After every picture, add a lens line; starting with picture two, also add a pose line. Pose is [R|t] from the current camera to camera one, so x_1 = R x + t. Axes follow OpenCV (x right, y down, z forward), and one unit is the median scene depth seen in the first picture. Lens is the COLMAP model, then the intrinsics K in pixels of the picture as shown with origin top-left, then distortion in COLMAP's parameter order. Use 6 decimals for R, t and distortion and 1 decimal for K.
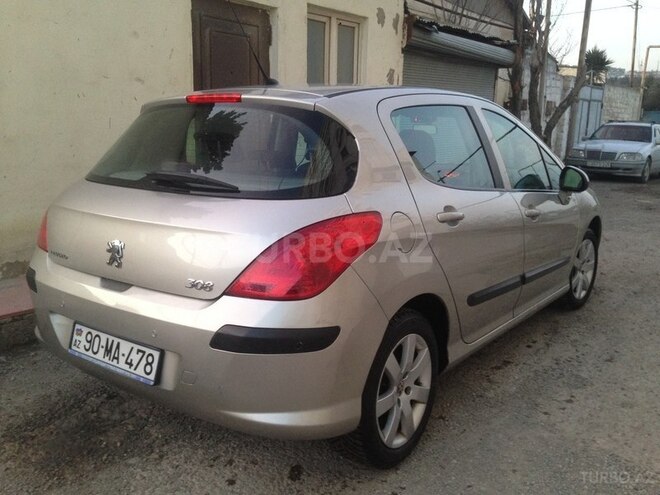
lens RADIAL K [[606.4, 0, 331.8], [0, 606.4, 249.1], [0, 0, 1]] dist [0.052420, 0.000000]
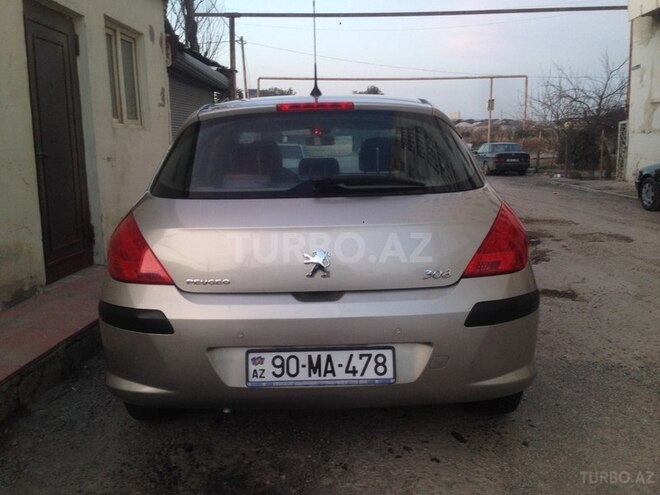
lens RADIAL K [[606.4, 0, 331.1], [0, 606.4, 244.4], [0, 0, 1]] dist [0.052420, 0.000000]
pose [[0.804681, -0.126694, 0.580032, -0.842091], [0.153543, 0.988138, 0.002825, -0.021190], [-0.573509, 0.086786, 0.814589, 0.192170]]
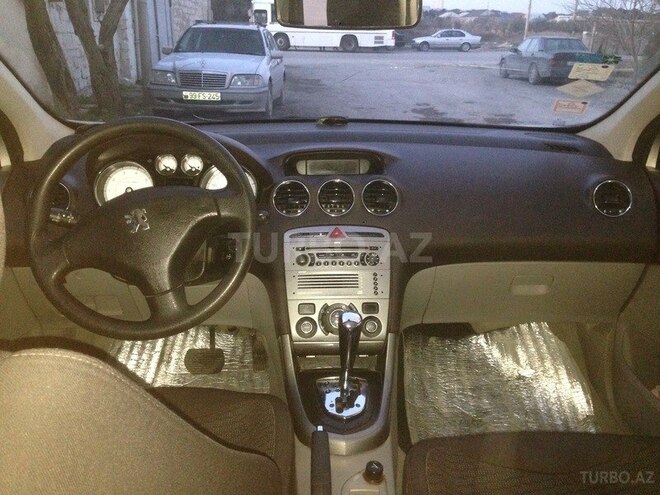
lens RADIAL K [[606.4, 0, 329.4], [0, 606.4, 243.8], [0, 0, 1]] dist [0.052420, 0.000000]
pose [[0.785276, -0.210102, 0.582408, 0.949277], [0.131668, 0.975816, 0.174492, -0.515387], [-0.604984, -0.060340, 0.793948, 2.697541]]
